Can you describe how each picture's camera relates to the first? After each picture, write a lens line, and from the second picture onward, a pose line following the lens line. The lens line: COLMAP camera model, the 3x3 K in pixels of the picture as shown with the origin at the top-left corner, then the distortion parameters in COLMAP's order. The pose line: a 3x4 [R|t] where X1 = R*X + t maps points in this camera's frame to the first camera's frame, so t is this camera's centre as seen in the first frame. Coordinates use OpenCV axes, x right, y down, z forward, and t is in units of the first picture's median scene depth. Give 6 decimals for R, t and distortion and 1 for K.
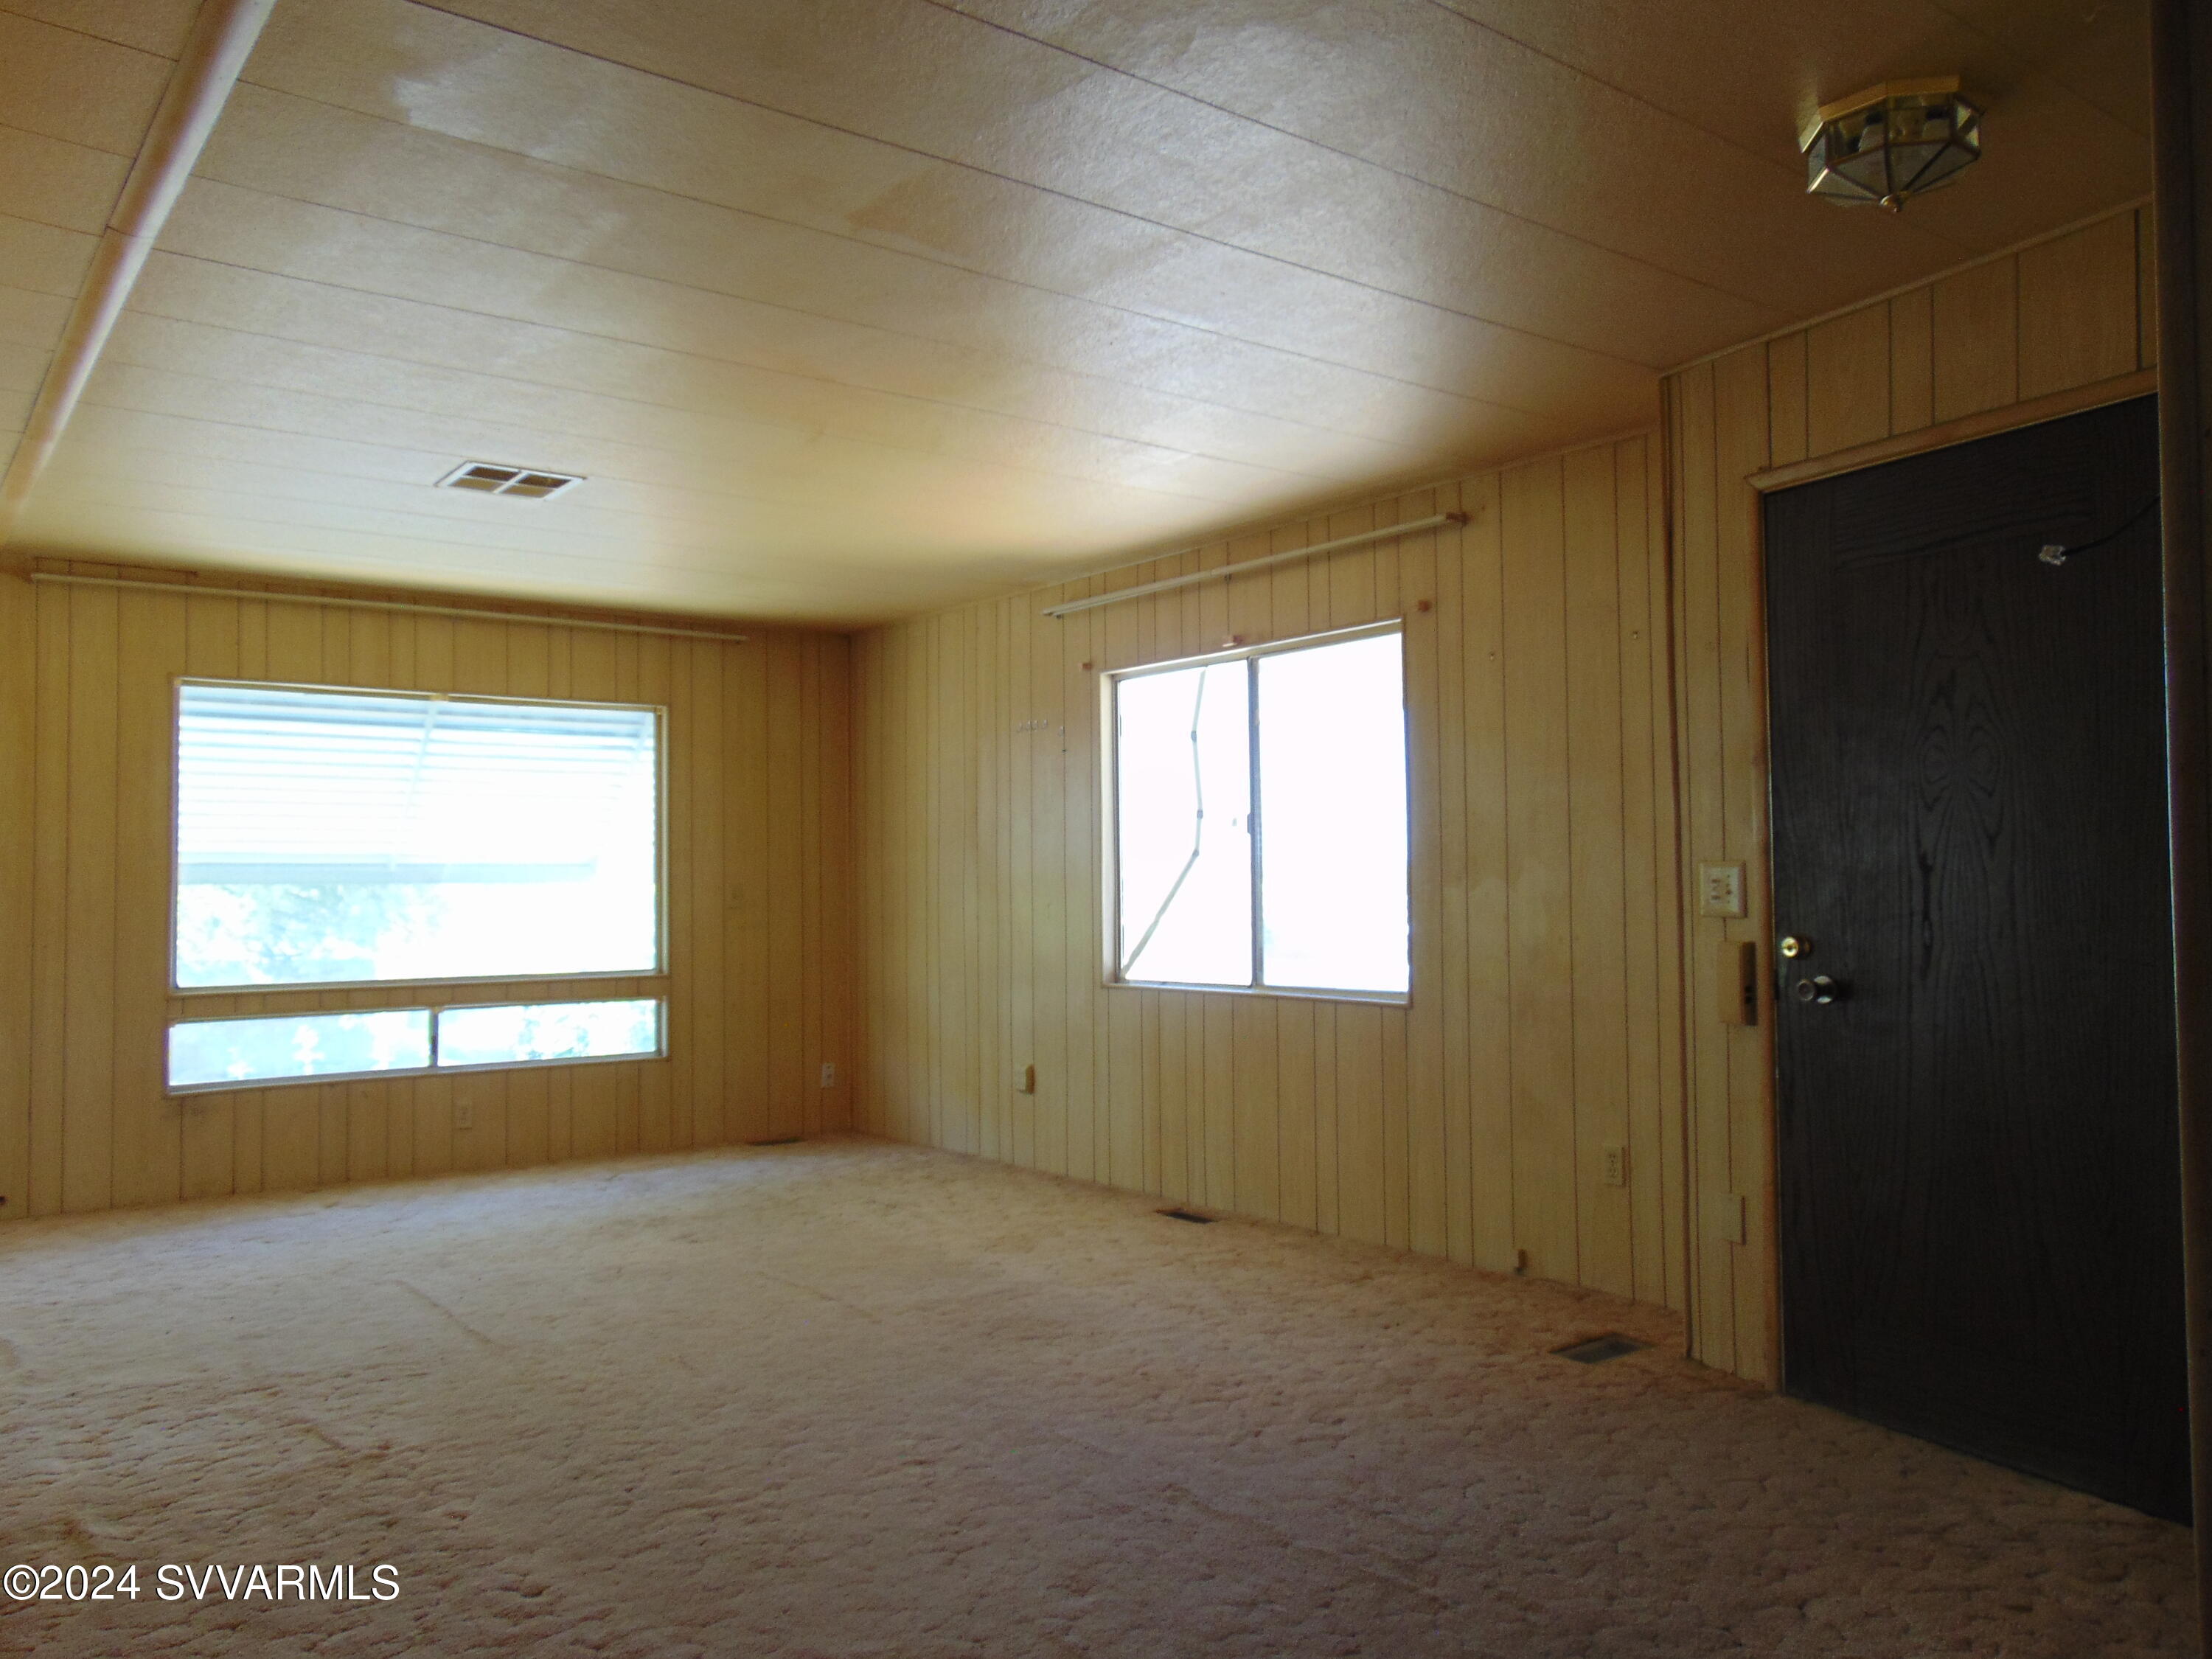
lens RADIAL K [[1660.4, 0, 1096.3], [0, 1660.4, 826.7], [0, 0, 1]] dist [-0.037334, 0.084958]
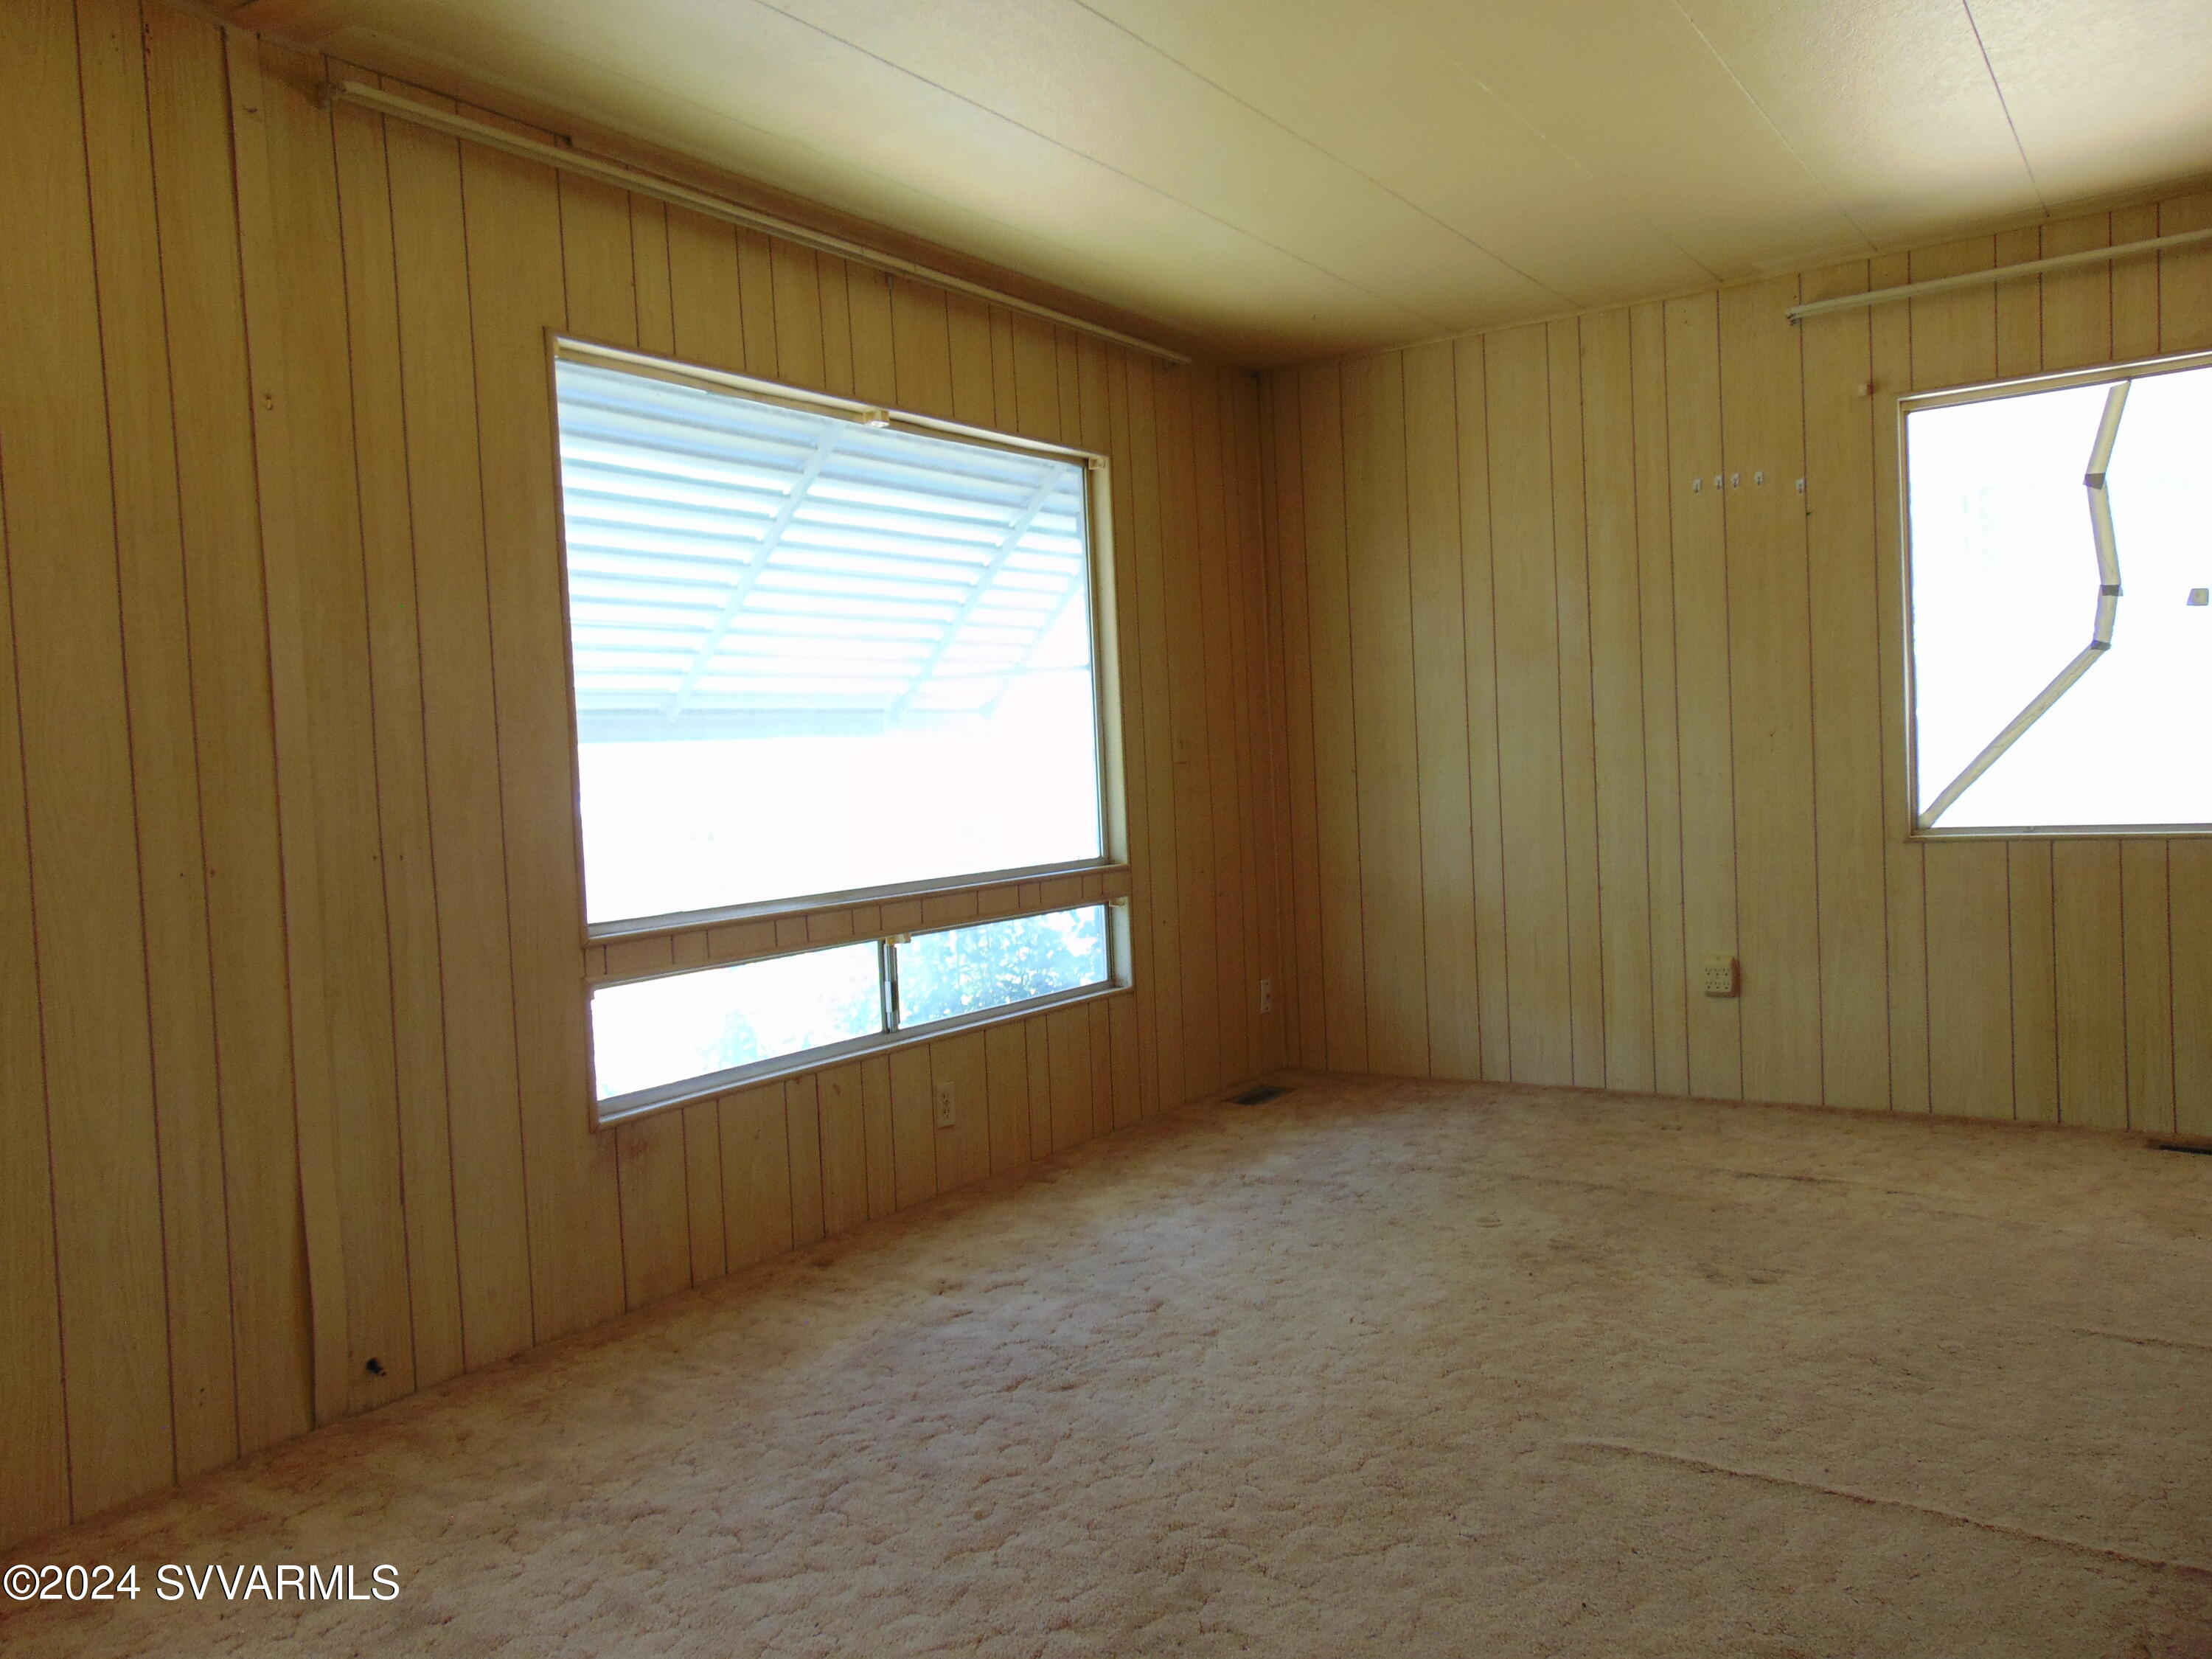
lens RADIAL K [[1660.4, 0, 1096.3], [0, 1660.4, 826.7], [0, 0, 1]] dist [-0.037334, 0.084958]
pose [[0.949673, -0.046689, 0.309744, -0.557600], [0.025235, 0.997019, 0.072912, 0.029749], [-0.312225, -0.061426, 0.948020, 0.437822]]
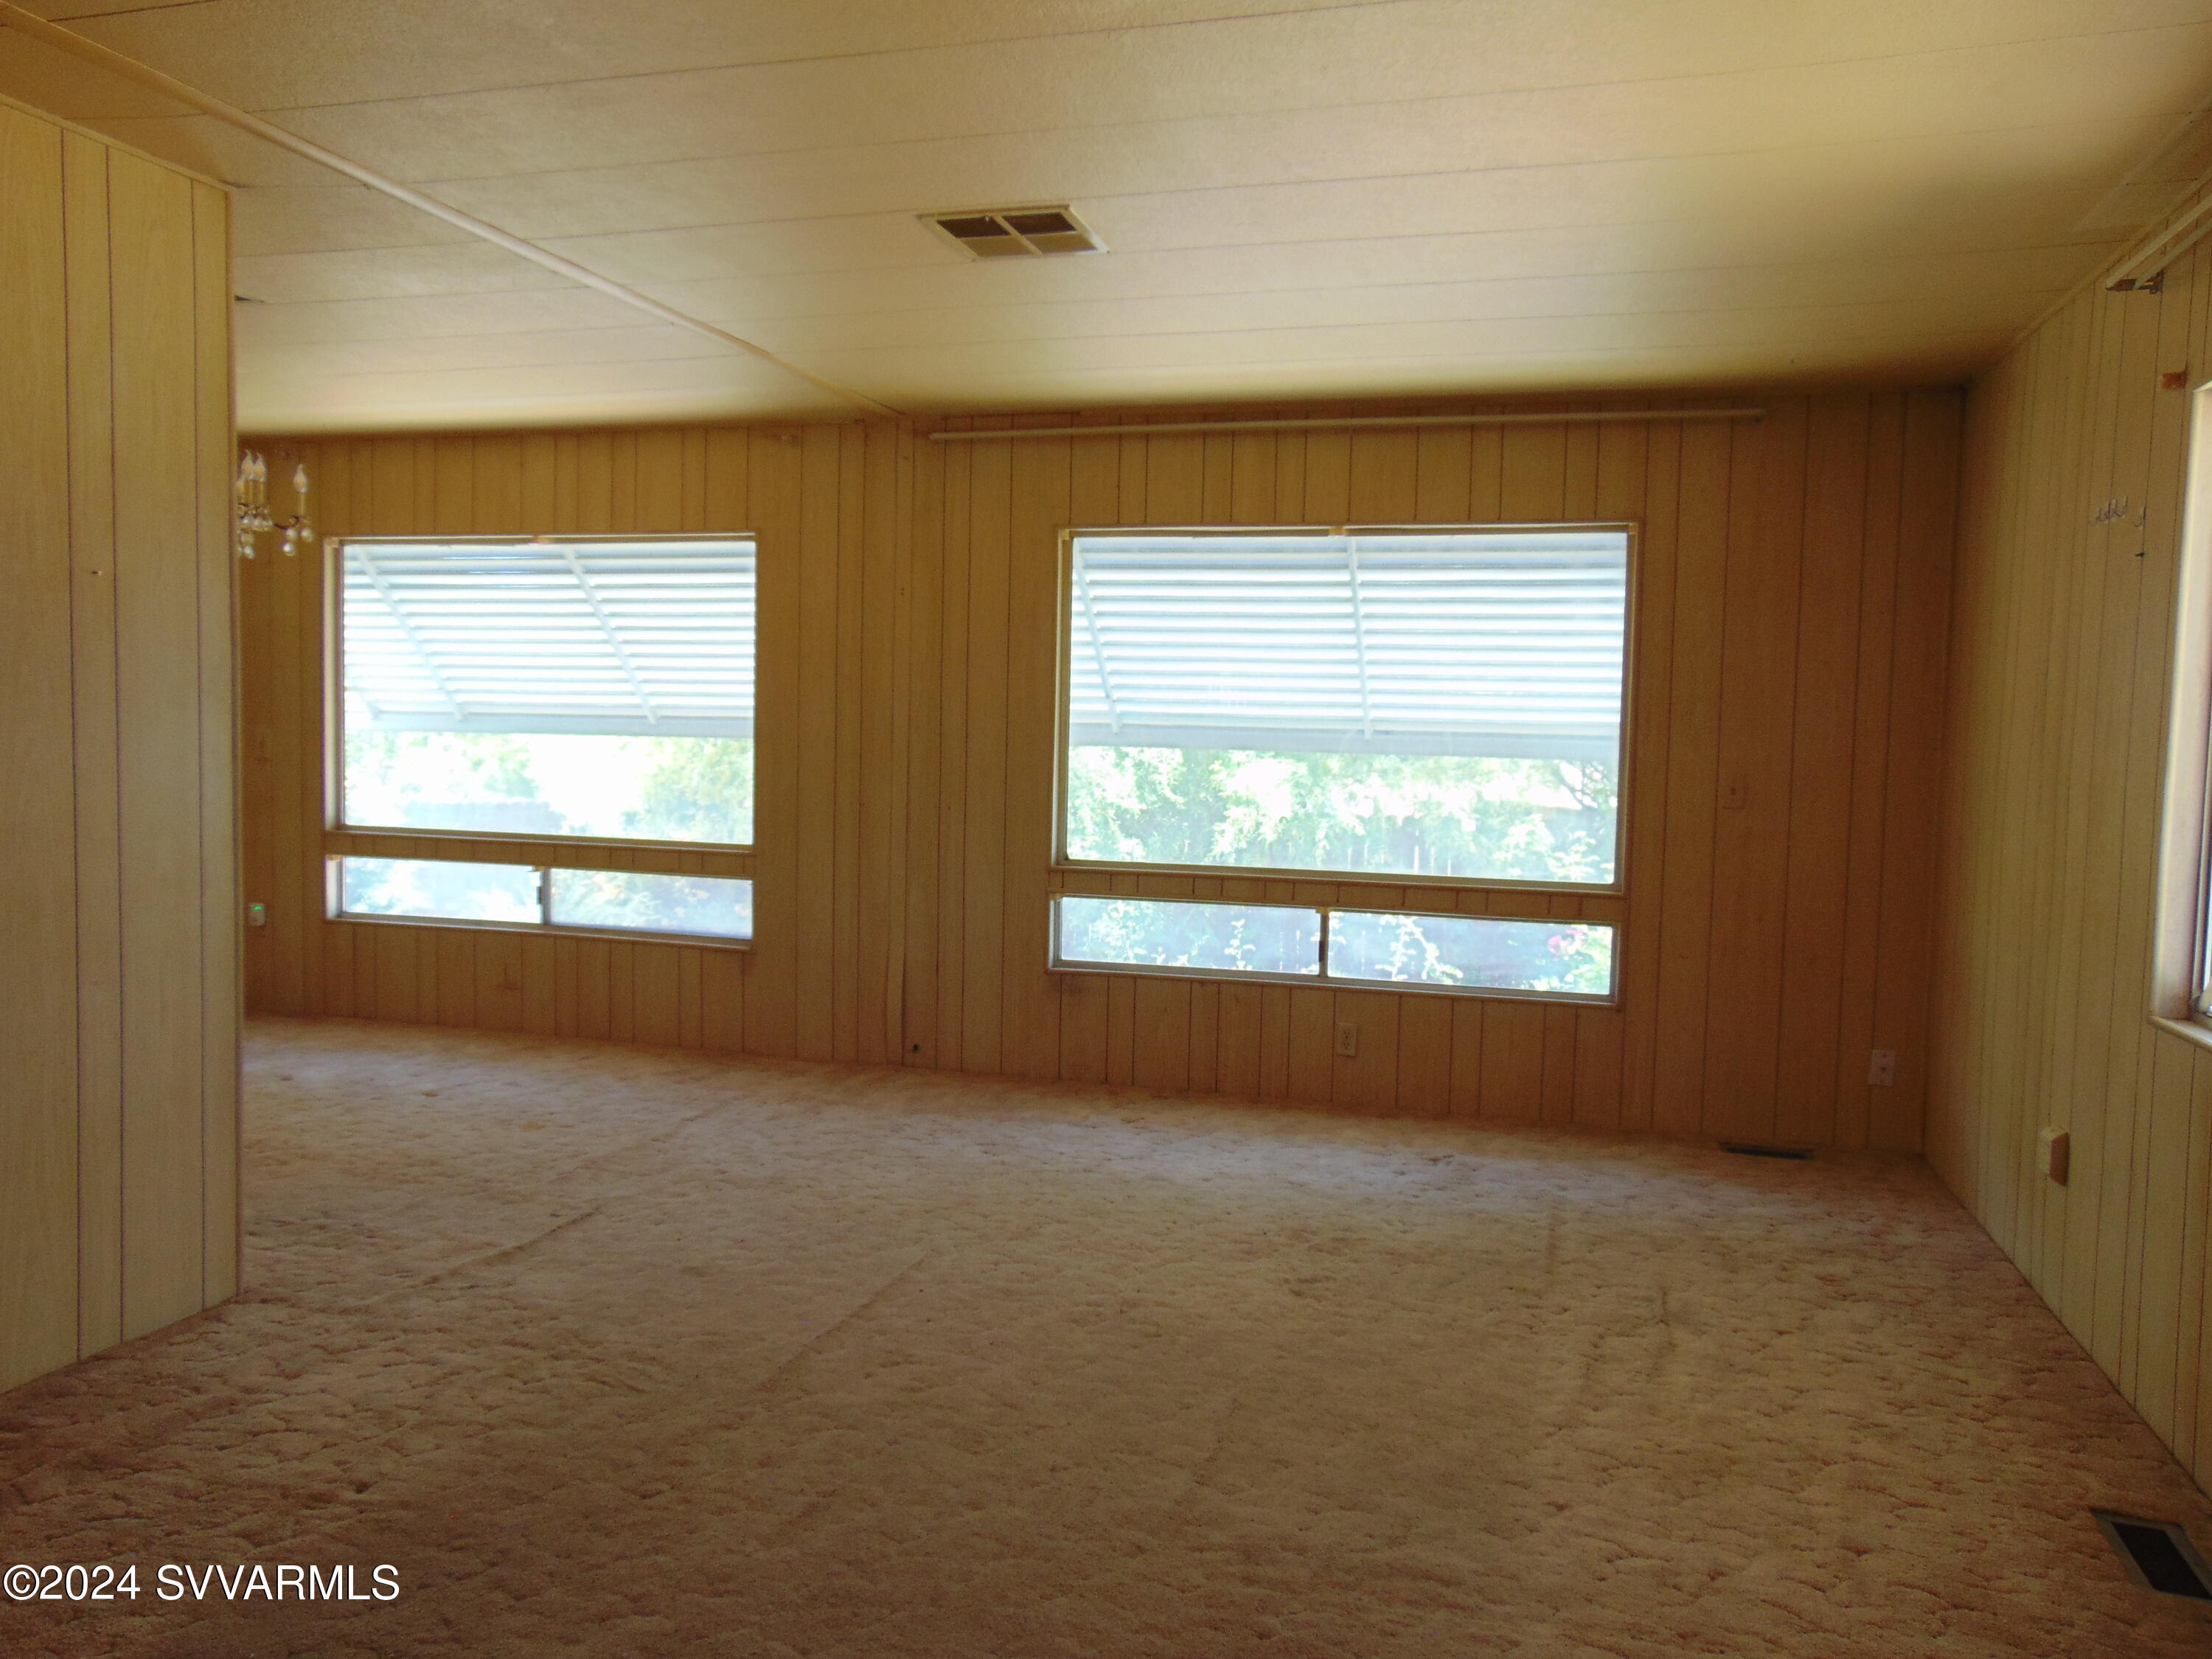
lens RADIAL K [[1660.4, 0, 1096.3], [0, 1660.4, 826.7], [0, 0, 1]] dist [-0.037334, 0.084958]
pose [[0.593235, 0.074116, -0.801610, 0.217439], [0.001520, 0.995648, 0.093181, -0.010002], [0.805028, -0.056496, 0.590540, 0.450243]]
